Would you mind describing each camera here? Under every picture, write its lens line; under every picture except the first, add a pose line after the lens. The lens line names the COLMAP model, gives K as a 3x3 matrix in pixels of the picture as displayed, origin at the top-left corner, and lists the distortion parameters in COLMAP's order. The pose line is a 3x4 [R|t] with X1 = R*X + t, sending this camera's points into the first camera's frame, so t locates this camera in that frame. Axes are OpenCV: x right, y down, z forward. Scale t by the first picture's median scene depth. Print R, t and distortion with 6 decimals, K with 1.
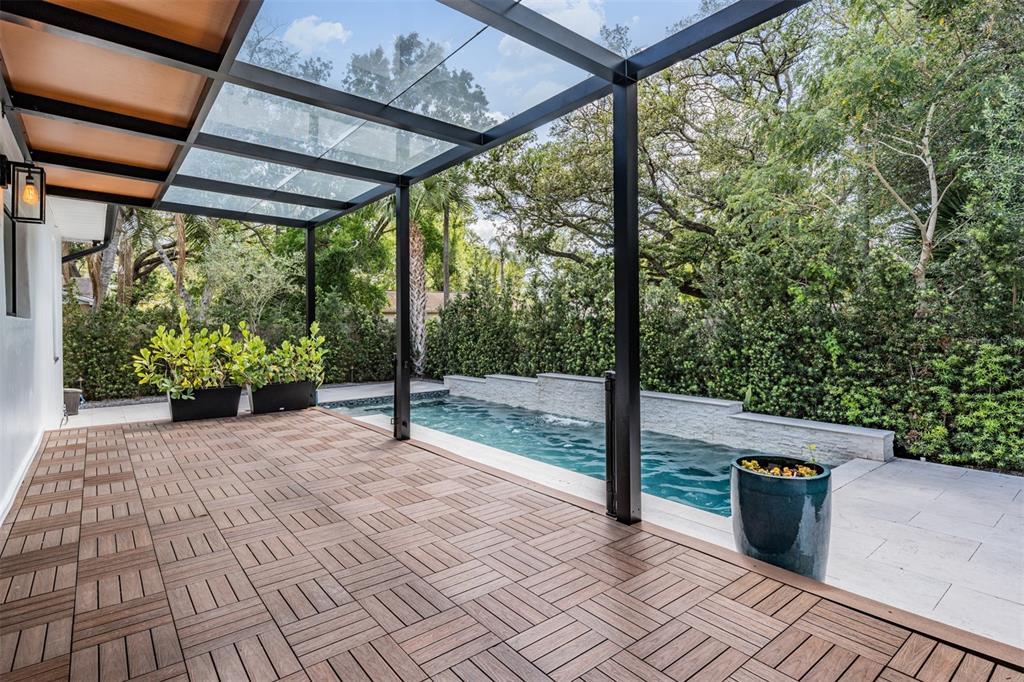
lens RADIAL K [[514.0, 0, 526.0], [0, 514.0, 315.4], [0, 0, 1]] dist [0.003227, 0.000597]
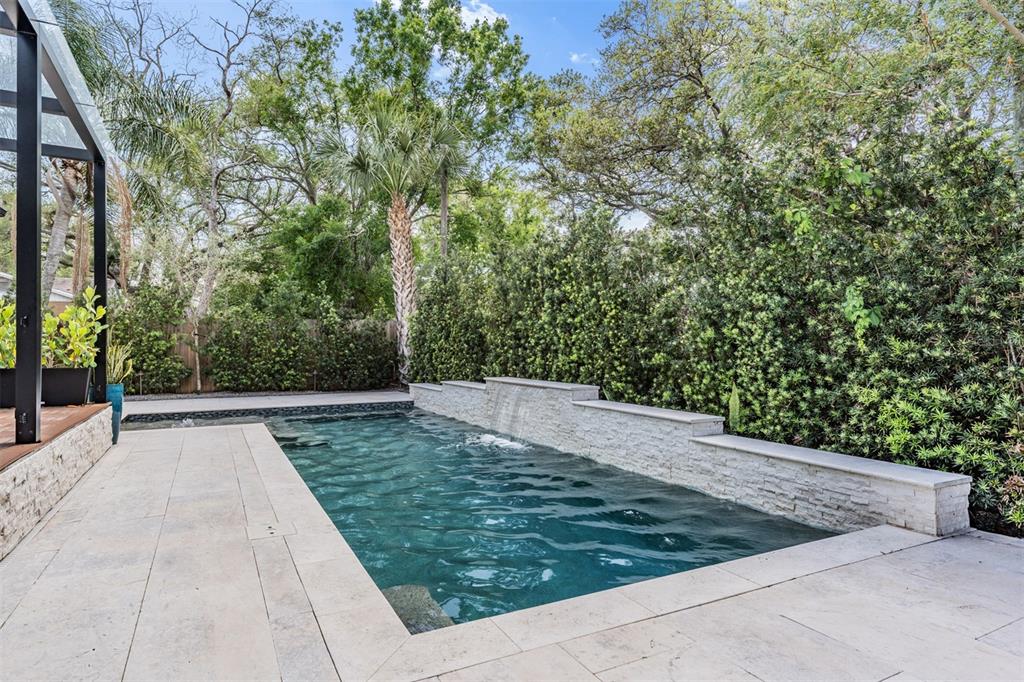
lens RADIAL K [[588.5, 0, 511.1], [0, 588.5, 337.5], [0, 0, 1]] dist [0.000102, 0.000773]
pose [[0.978229, 0.005010, -0.207466, 0.356353], [-0.003109, 0.999950, 0.009489, 0.078388], [0.207503, -0.008638, 0.978196, 0.317506]]
